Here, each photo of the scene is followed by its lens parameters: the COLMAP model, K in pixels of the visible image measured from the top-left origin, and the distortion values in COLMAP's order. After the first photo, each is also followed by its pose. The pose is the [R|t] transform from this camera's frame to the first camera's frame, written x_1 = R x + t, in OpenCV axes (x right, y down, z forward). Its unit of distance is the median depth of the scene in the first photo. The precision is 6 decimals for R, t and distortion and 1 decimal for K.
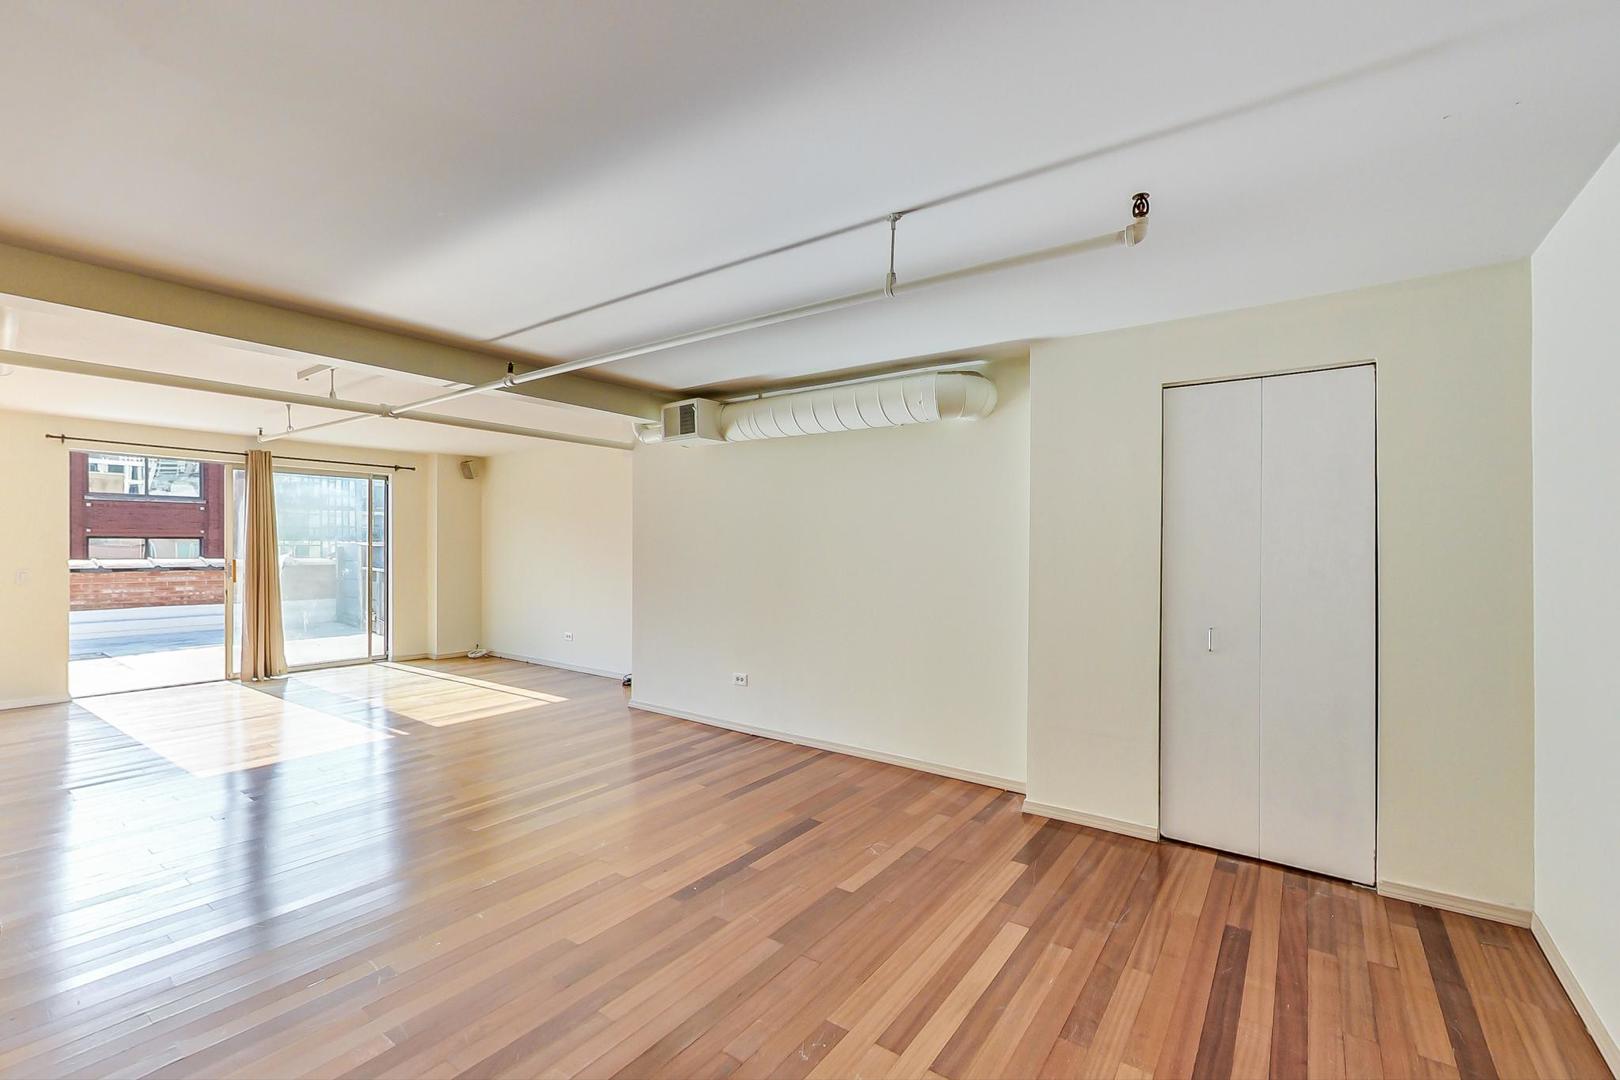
lens RADIAL K [[694.9, 0, 810.0], [0, 694.9, 540.0], [0, 0, 1]] dist [0.000934, -0.000122]
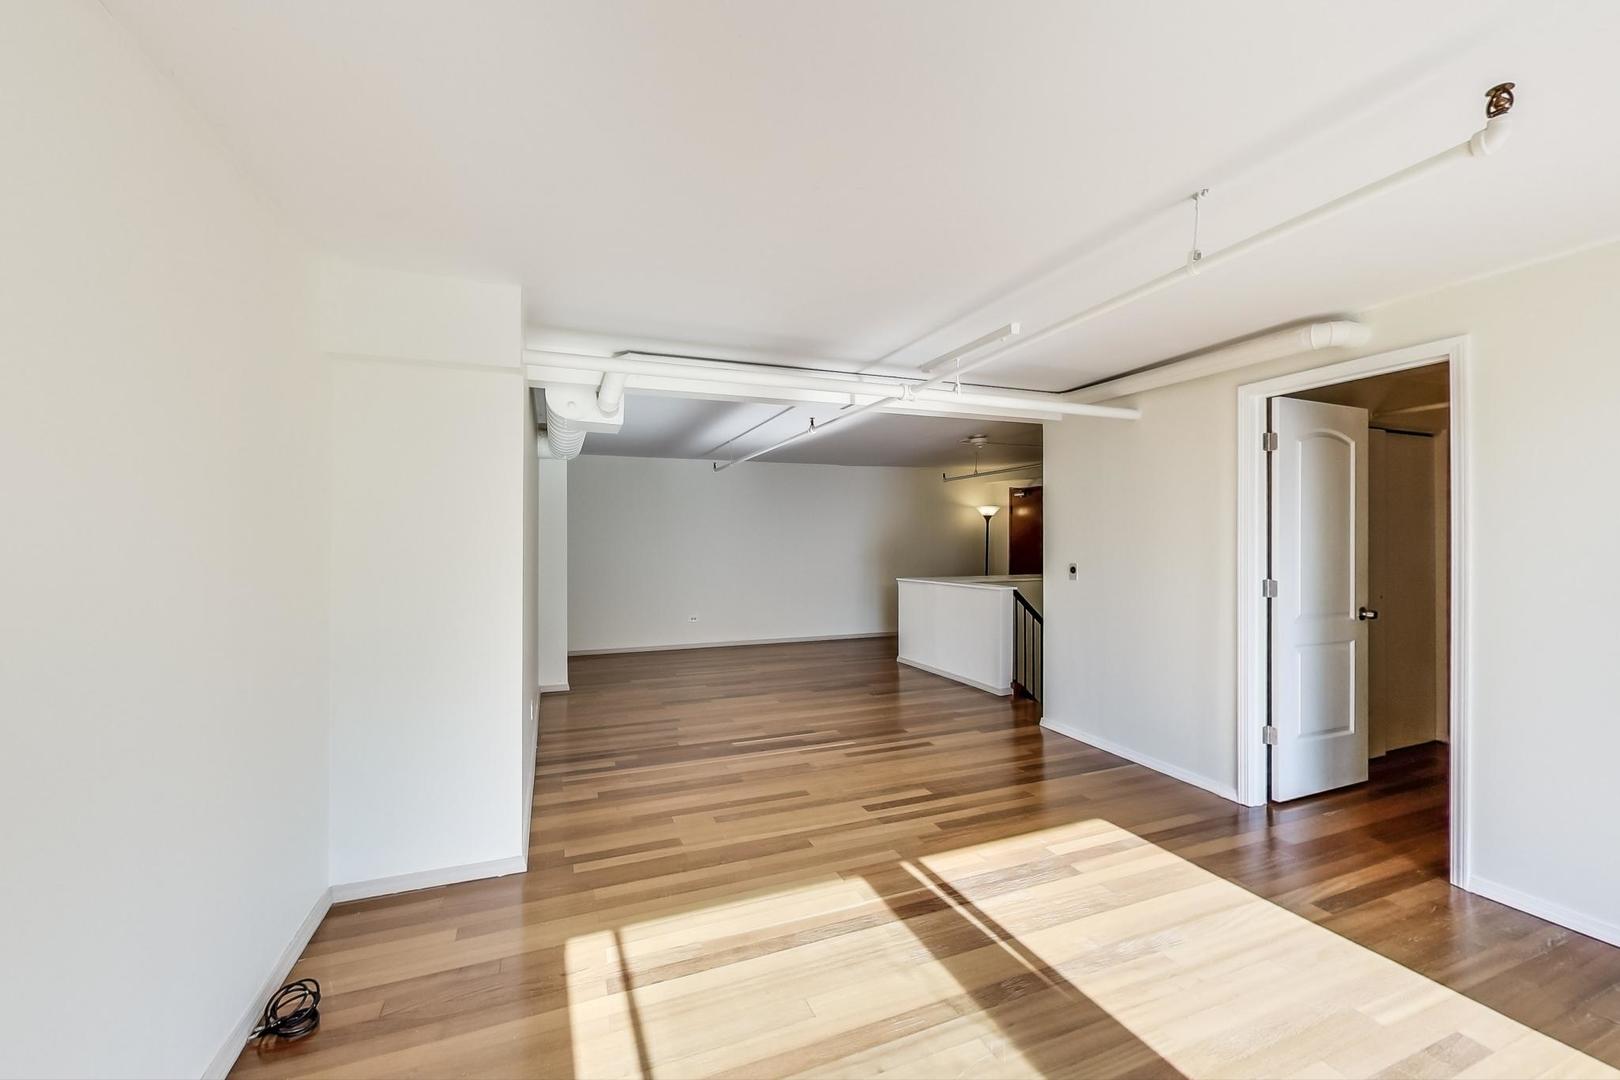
lens RADIAL K [[653.6, 0, 817.4], [0, 653.6, 541.4], [0, 0, 1]] dist [-0.001861, -0.000230]
pose [[-0.858648, 0.000957, 0.512565, -0.549173], [0.000388, 0.999999, -0.001216, 0.004222], [-0.512565, -0.000845, -0.858648, 1.048834]]
